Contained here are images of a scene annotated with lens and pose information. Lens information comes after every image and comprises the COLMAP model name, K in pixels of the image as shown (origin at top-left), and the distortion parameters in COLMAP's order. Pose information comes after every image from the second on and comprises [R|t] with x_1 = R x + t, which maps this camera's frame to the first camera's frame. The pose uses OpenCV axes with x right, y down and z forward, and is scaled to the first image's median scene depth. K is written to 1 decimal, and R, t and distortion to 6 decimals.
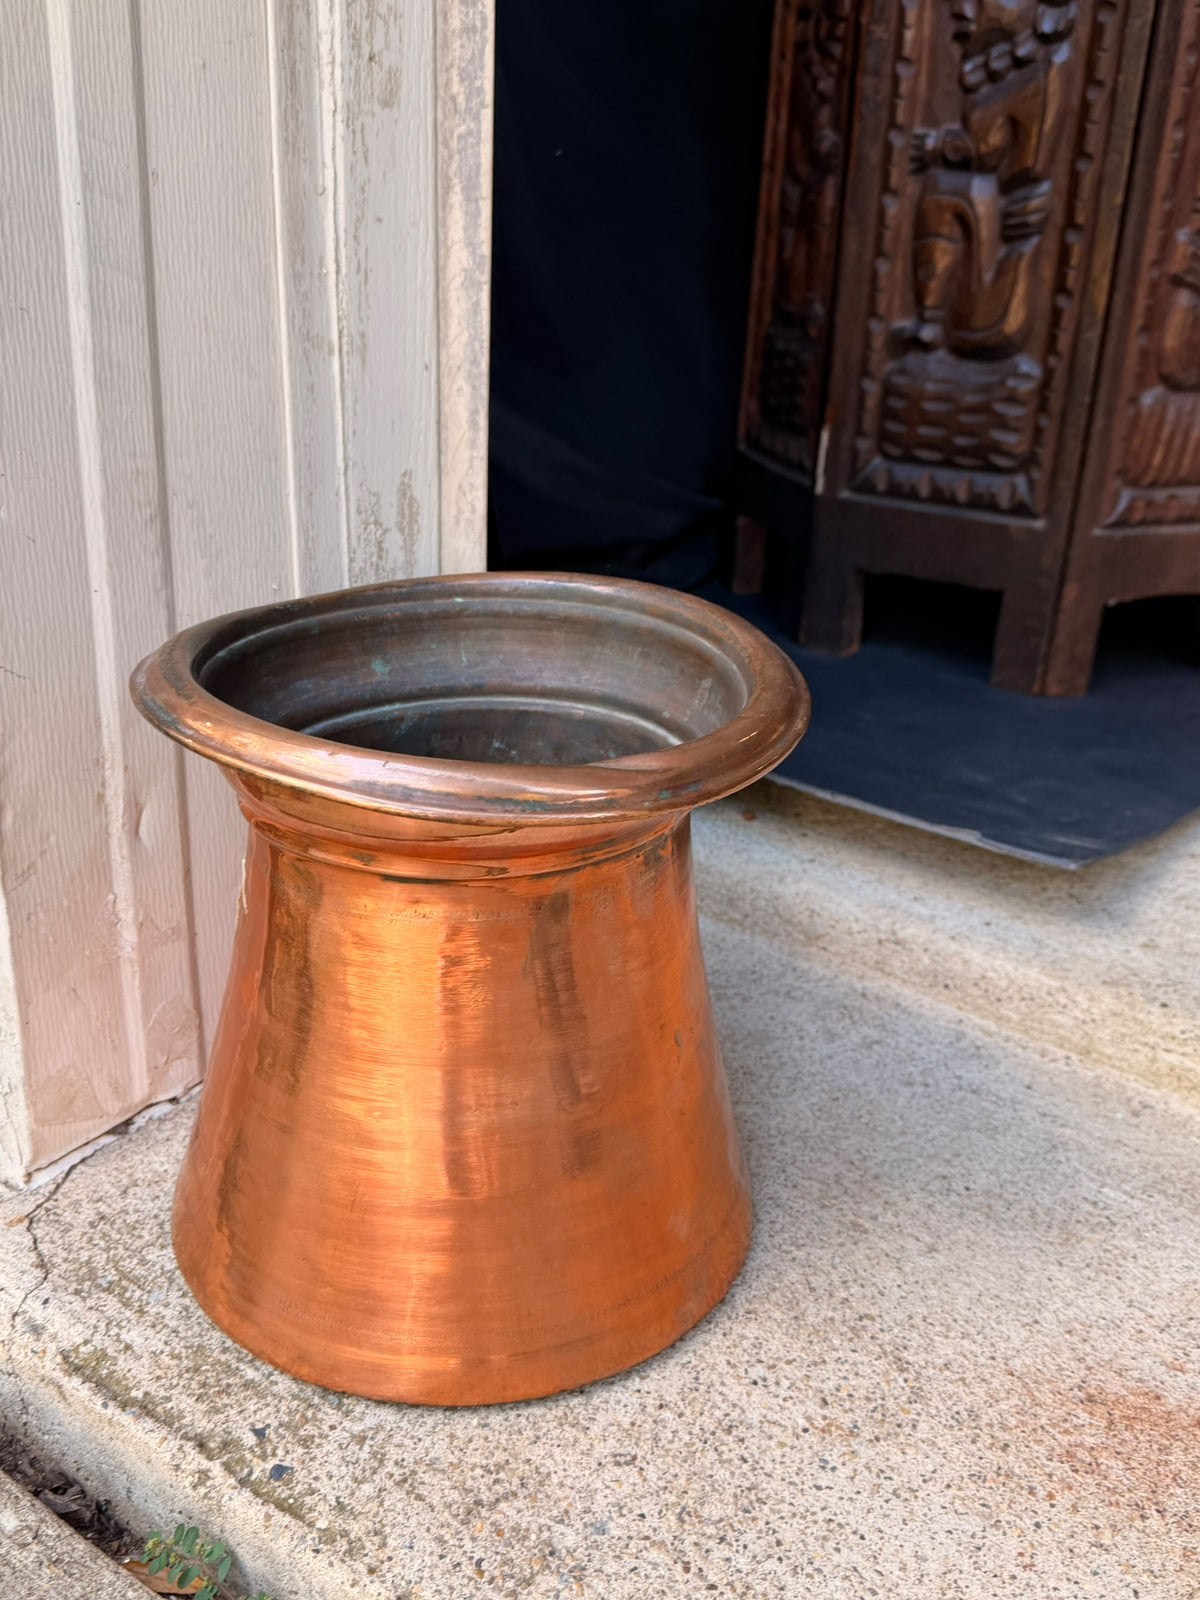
lens RADIAL K [[1609.5, 0, 603.5], [0, 1609.5, 815.3], [0, 0, 1]] dist [0.024514, 0.000000]
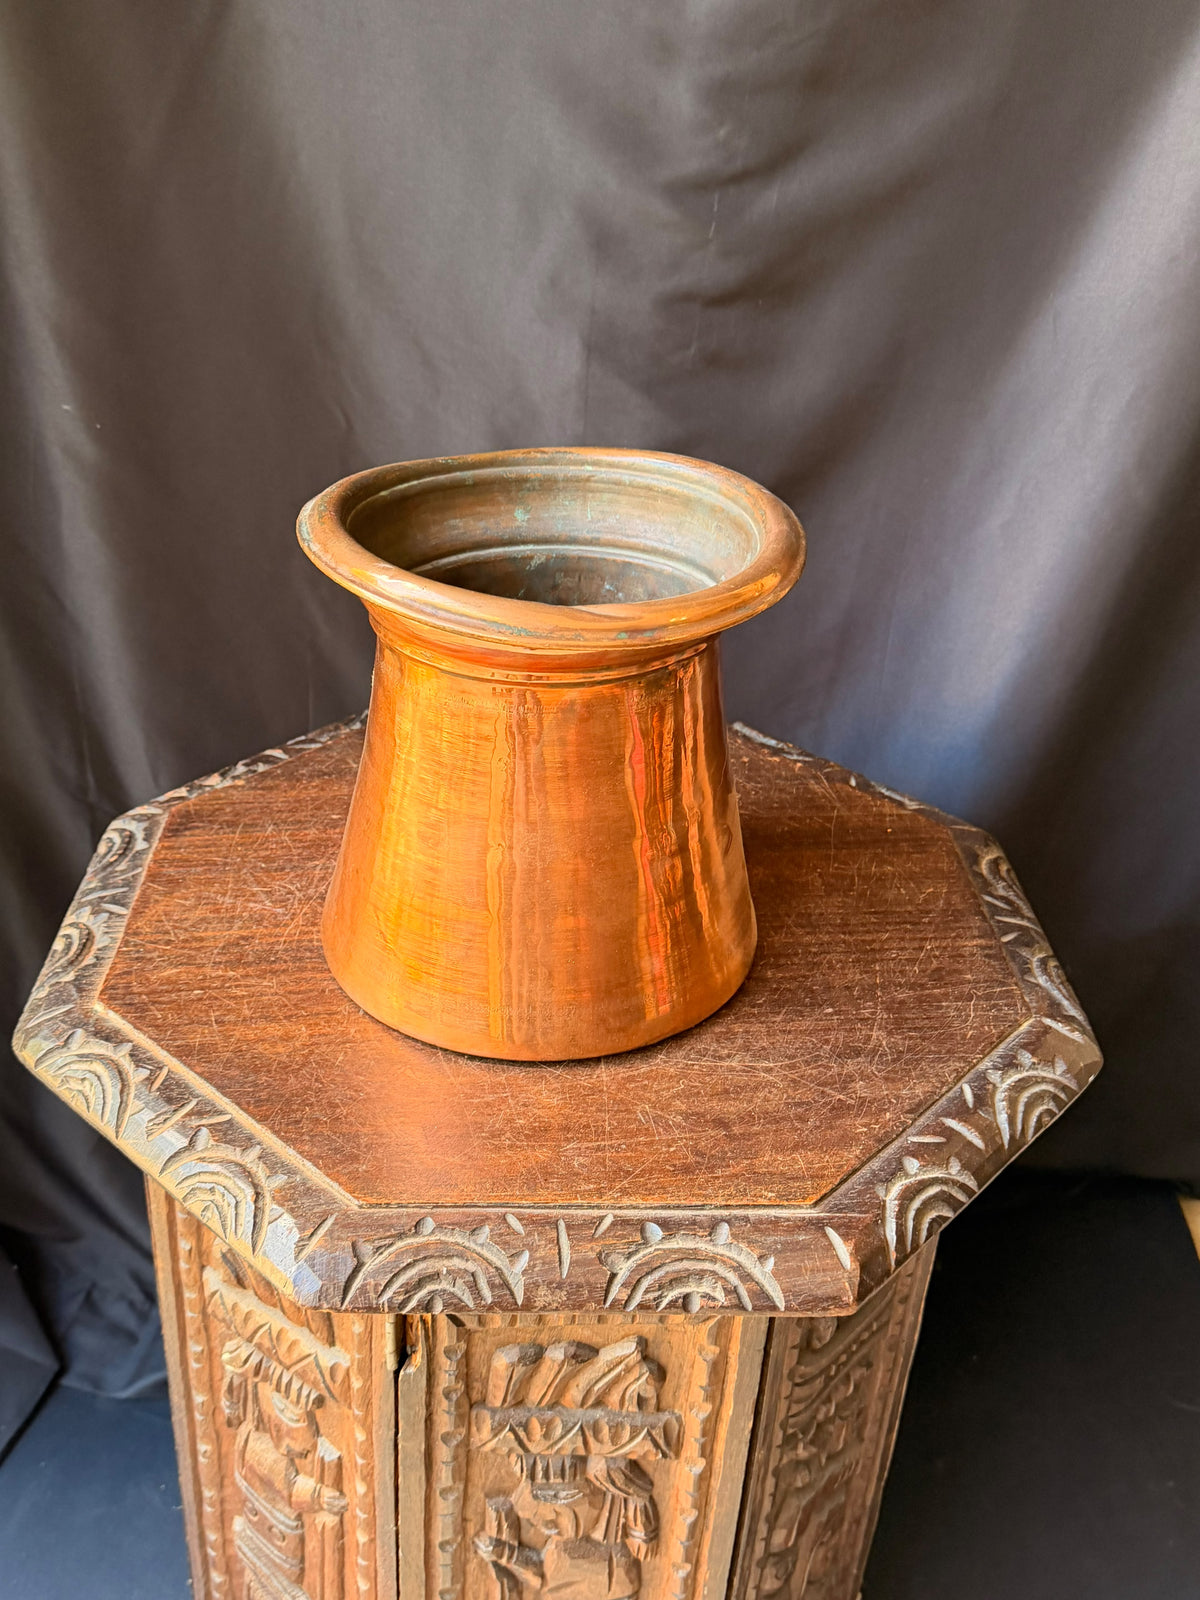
lens RADIAL K [[1609.5, 0, 613.2], [0, 1609.5, 842.9], [0, 0, 1]] dist [0.024514, 0.000000]
pose [[0.952409, 0.163525, -0.257250, 0.307661], [-0.131880, 0.981905, 0.135906, -0.019405], [0.274819, -0.095511, 0.956740, -0.240350]]
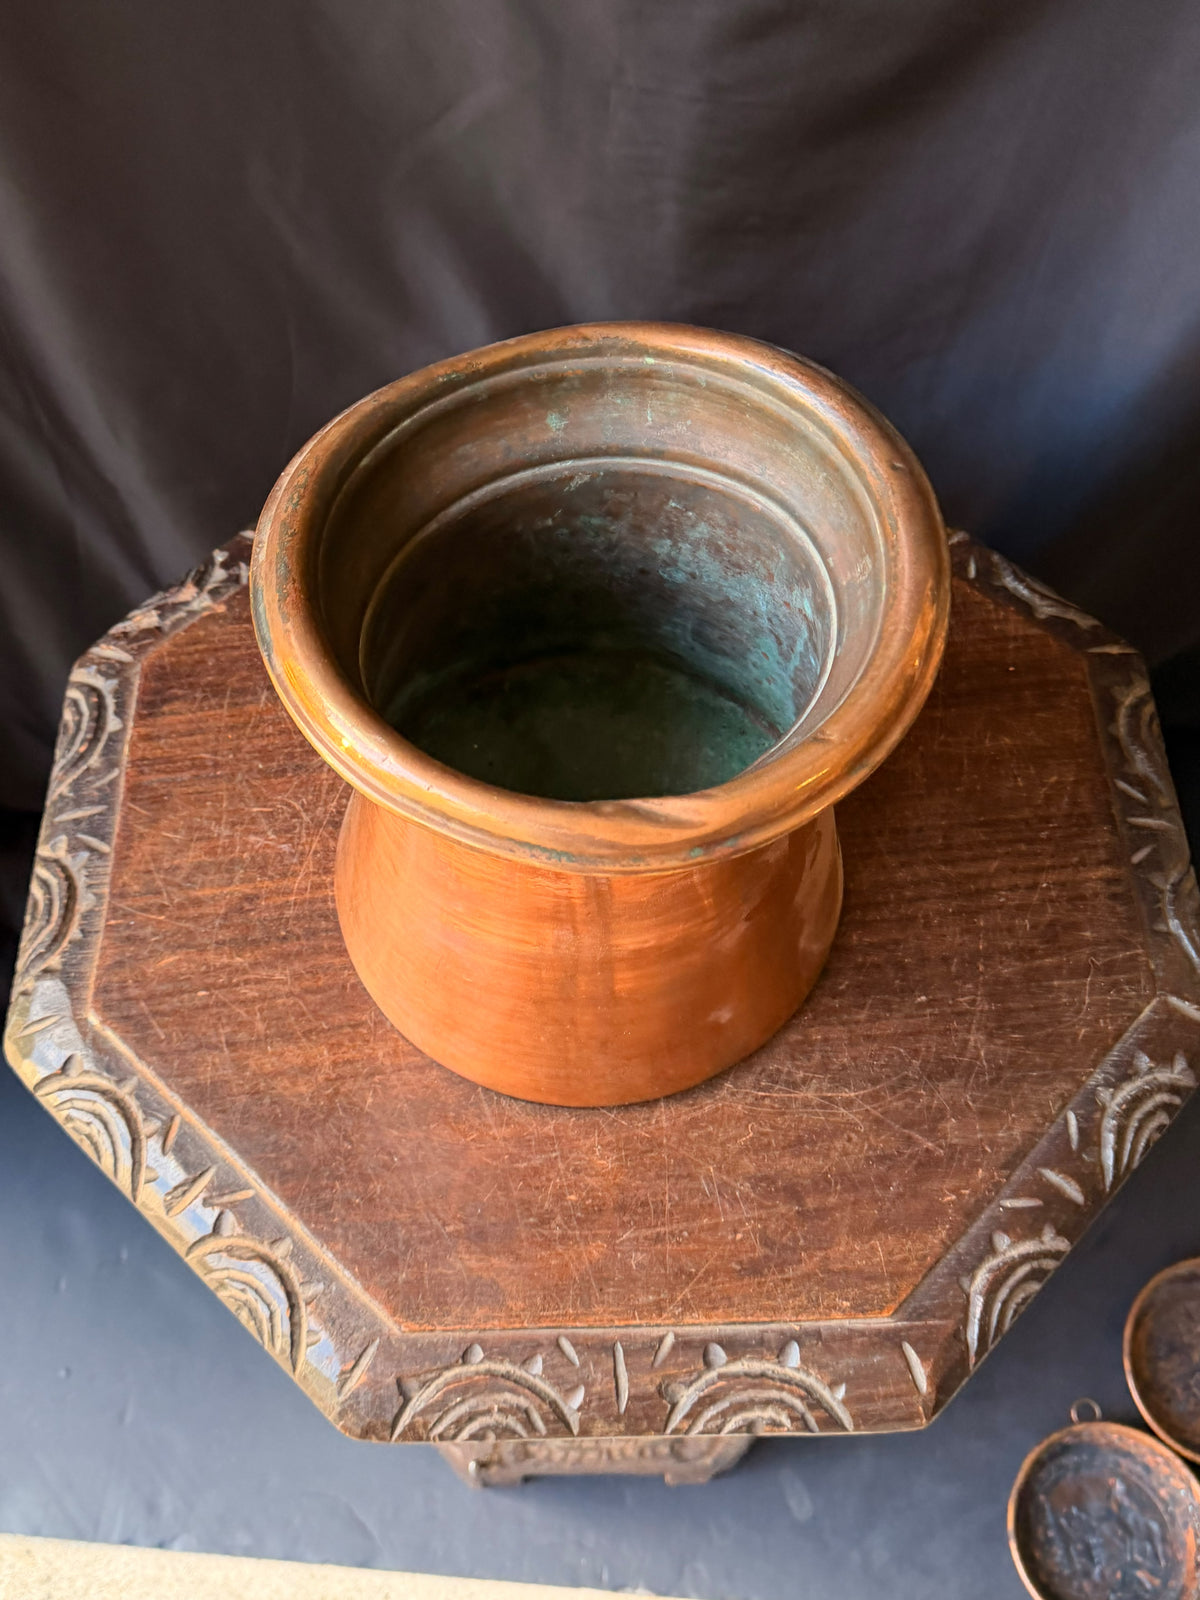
lens RADIAL K [[1609.5, 0, 595.1], [0, 1609.5, 843.6], [0, 0, 1]] dist [0.024514, 0.000000]
pose [[0.944377, 0.276935, -0.177370, 0.117934], [-0.115362, 0.784028, 0.609912, -0.476306], [0.307969, -0.555525, 0.772365, 0.146267]]
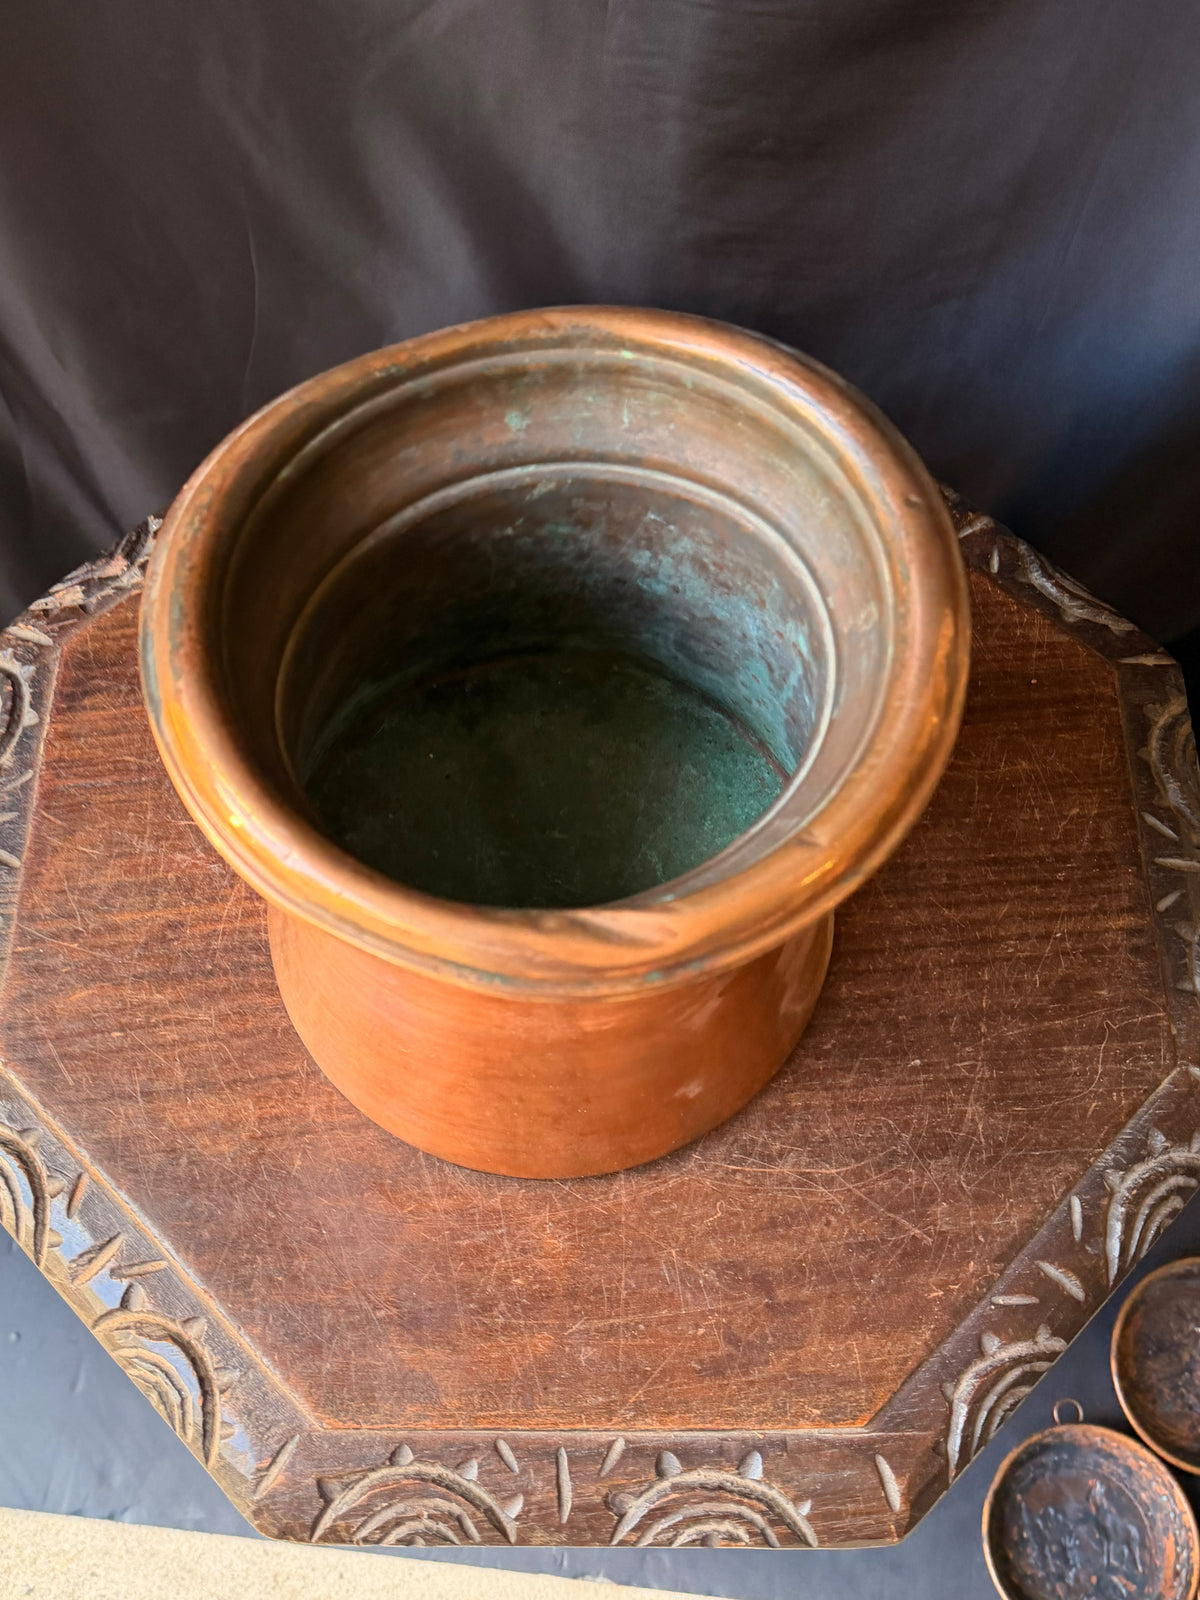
lens RADIAL K [[1609.5, 0, 584.1], [0, 1609.5, 855.5], [0, 0, 1]] dist [0.024514, 0.000000]
pose [[0.933880, 0.318839, -0.161894, 0.091983], [-0.131946, 0.728047, 0.672709, -0.480265], [0.332352, -0.606868, 0.721978, 0.302396]]
